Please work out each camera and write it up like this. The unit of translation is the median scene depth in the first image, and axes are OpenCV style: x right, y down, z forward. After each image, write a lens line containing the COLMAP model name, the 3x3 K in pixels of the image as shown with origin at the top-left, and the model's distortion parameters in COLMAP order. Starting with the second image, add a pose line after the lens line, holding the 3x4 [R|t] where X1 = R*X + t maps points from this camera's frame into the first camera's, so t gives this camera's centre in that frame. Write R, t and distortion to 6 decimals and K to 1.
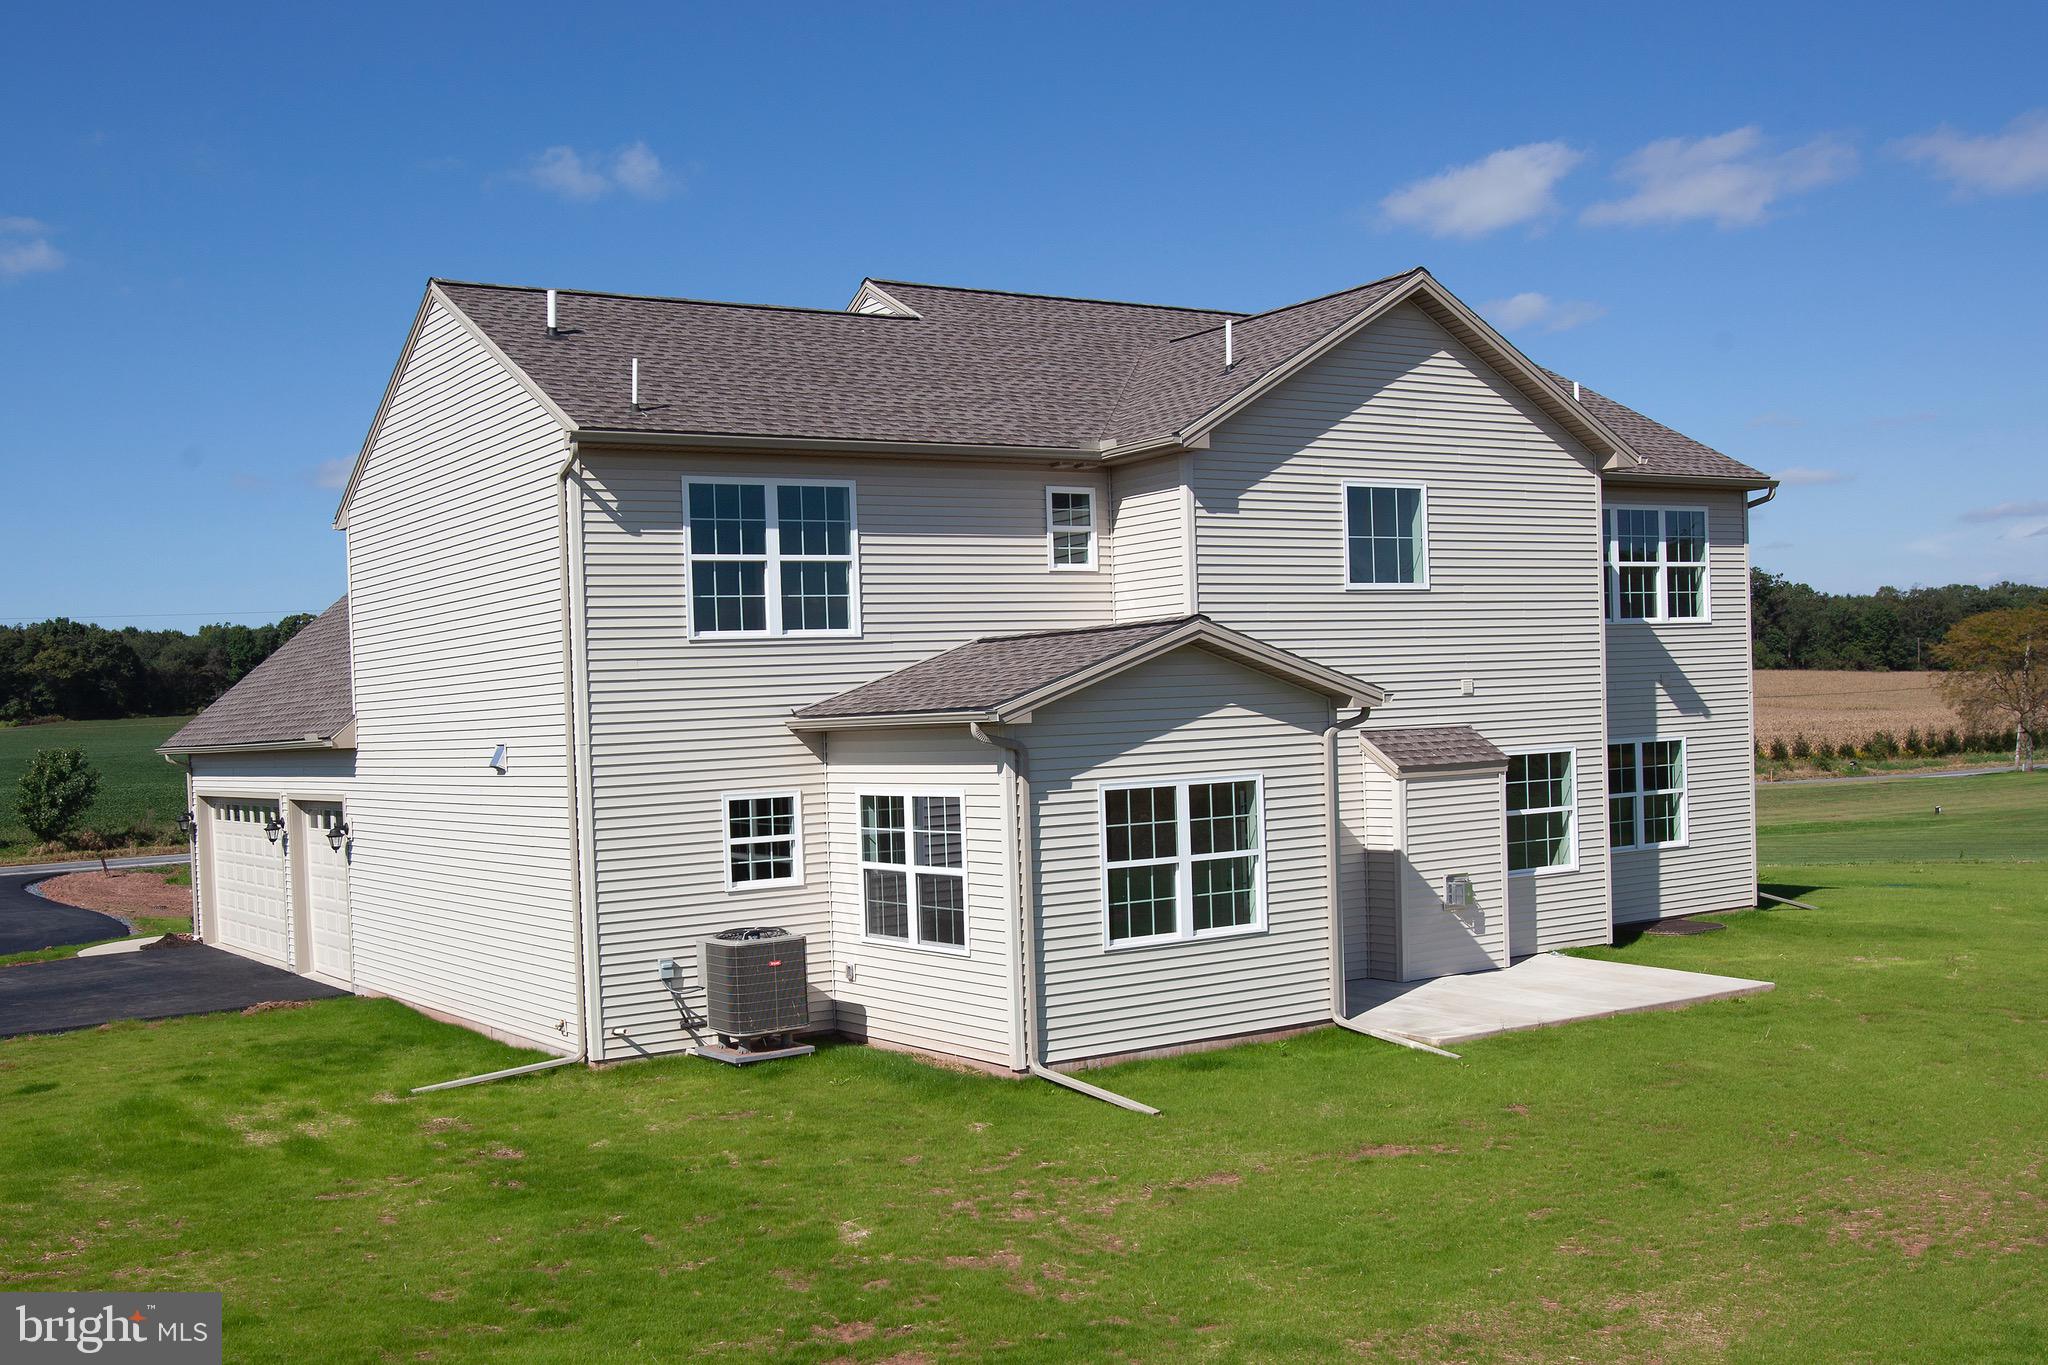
lens RADIAL K [[2084.4, 0, 1080.8], [0, 2084.4, 661.6], [0, 0, 1]] dist [-0.277458, 0.000155]
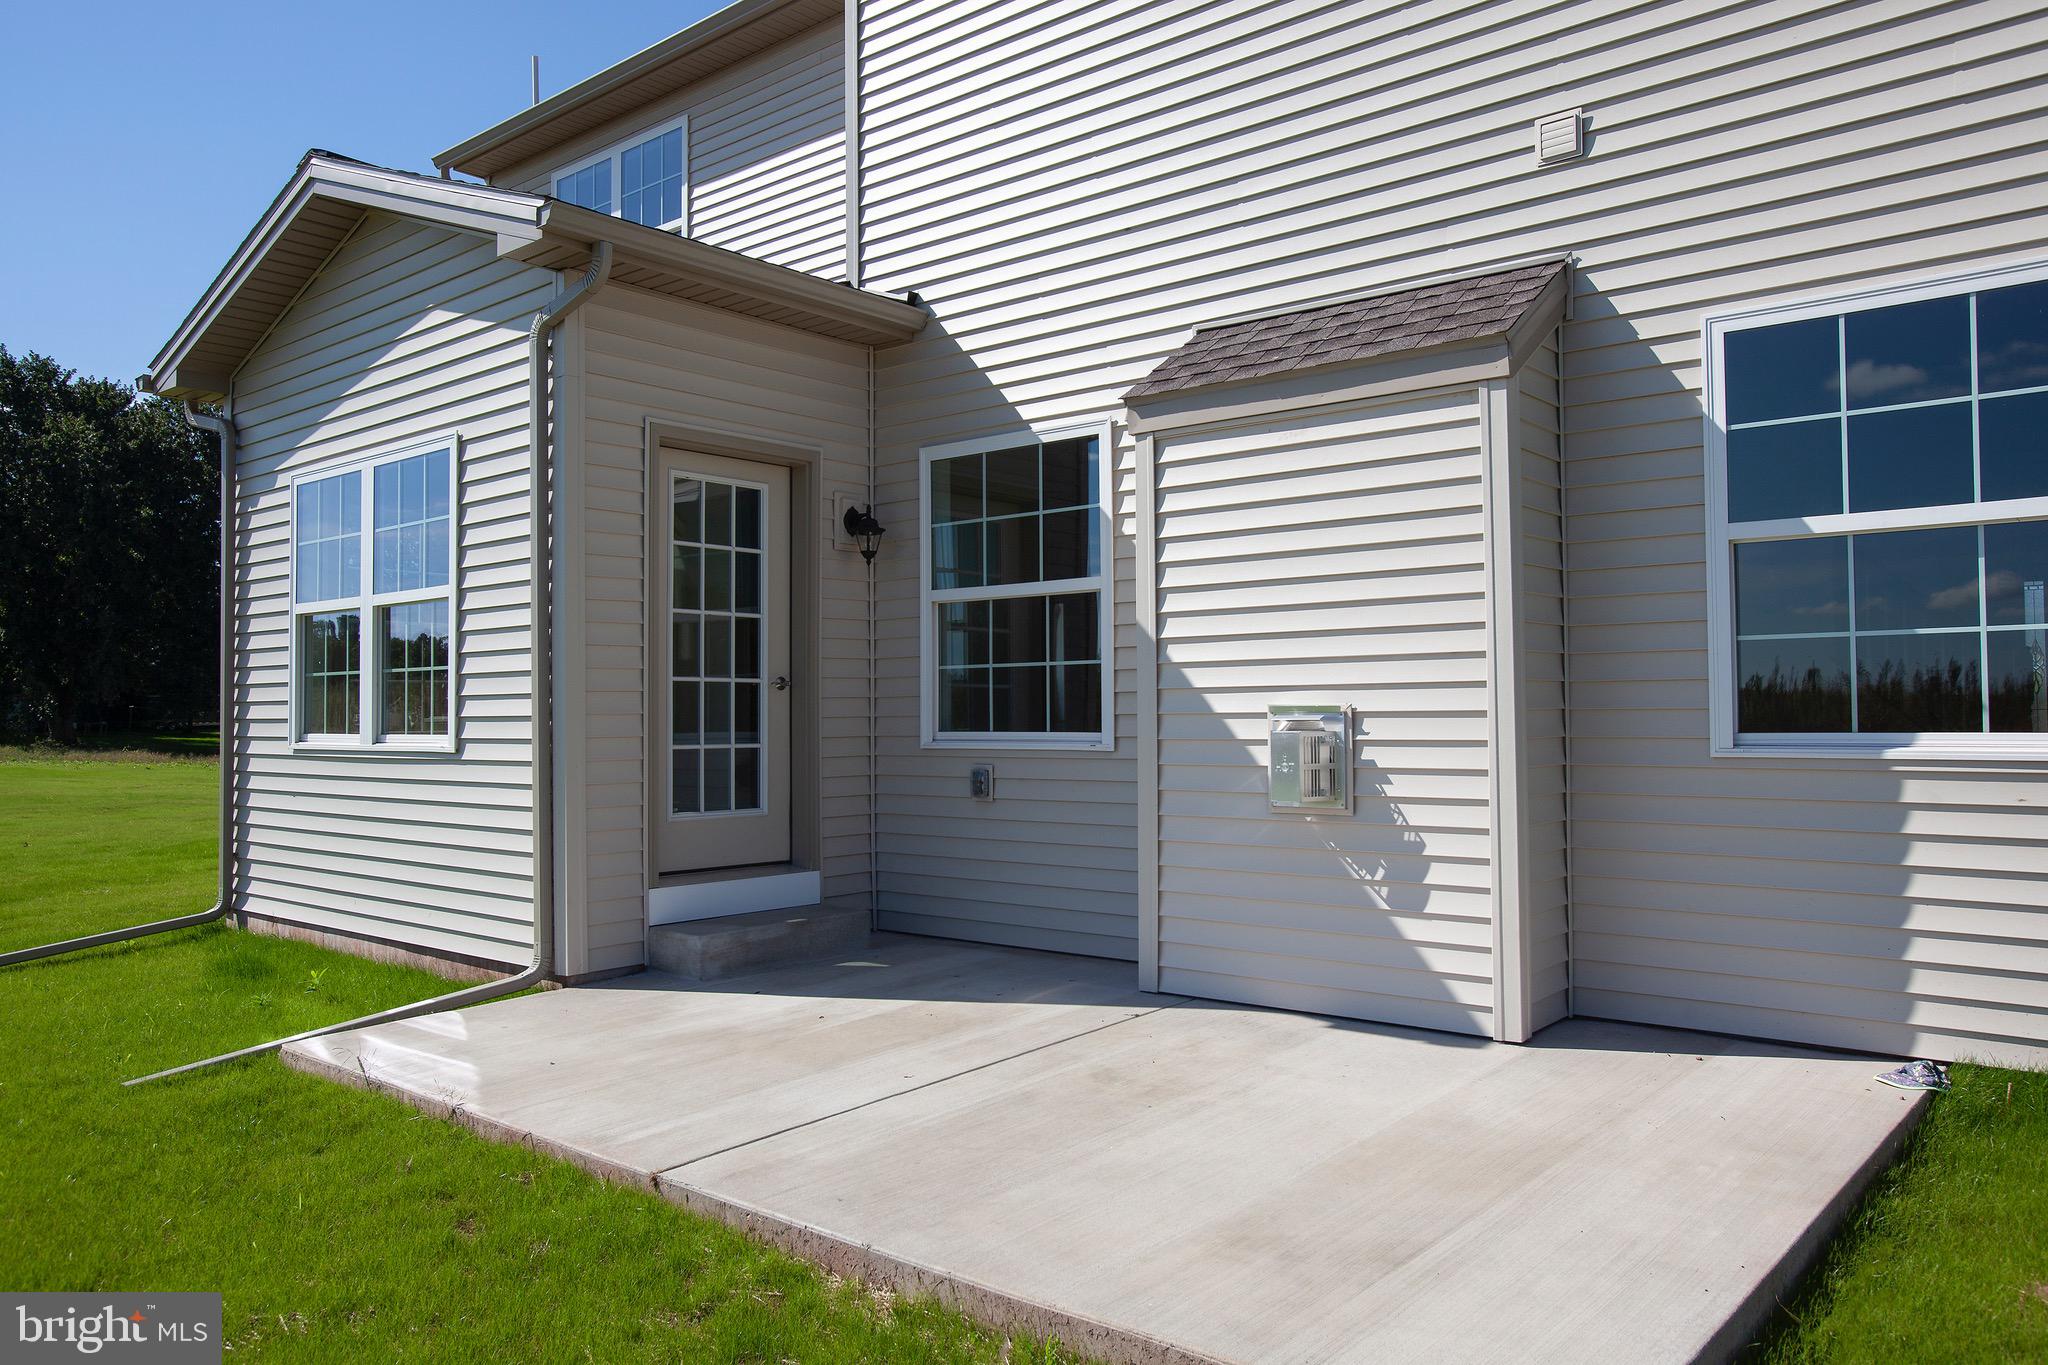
lens RADIAL K [[1504.1, 0, 1027.4], [0, 1504.1, 649.4], [0, 0, 1]] dist [-0.038609, 0.001879]
pose [[0.269381, -0.000812, -0.963033, 0.396376], [0.020586, 0.999776, 0.004915, 0.090433], [0.962814, -0.021149, 0.269337, 0.878768]]
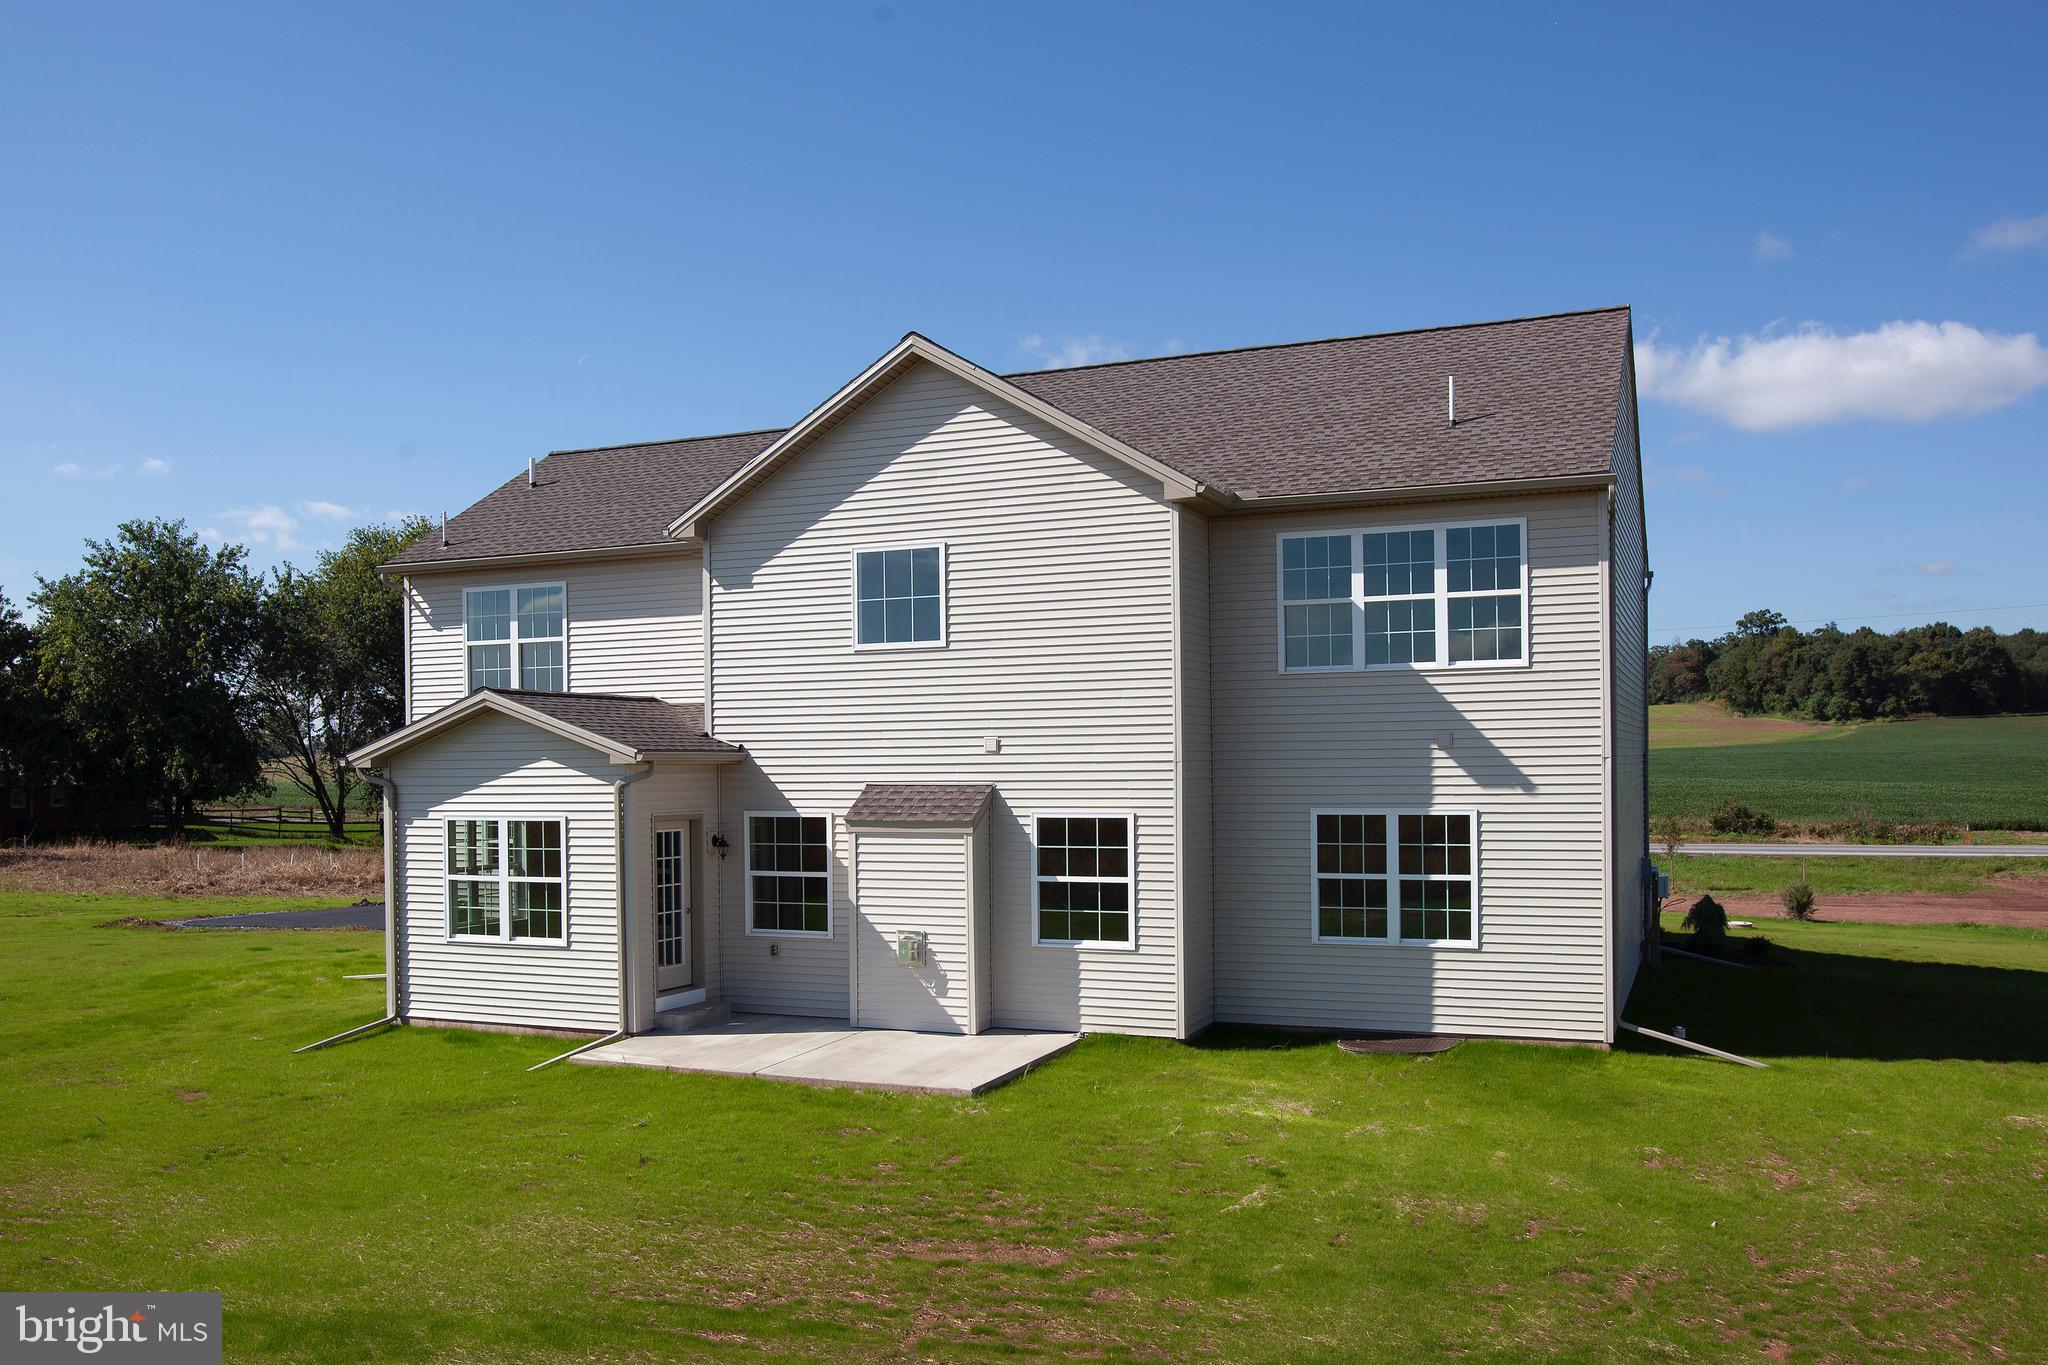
lens RADIAL K [[1748.3, 0, 1018.7], [0, 1748.3, 738.8], [0, 0, 1]] dist [-0.096461, 0.003918]
pose [[0.538053, 0.027078, -0.842476, 0.915301], [0.010965, 0.999174, 0.039117, -0.023406], [0.842840, -0.030285, 0.537312, 0.579509]]
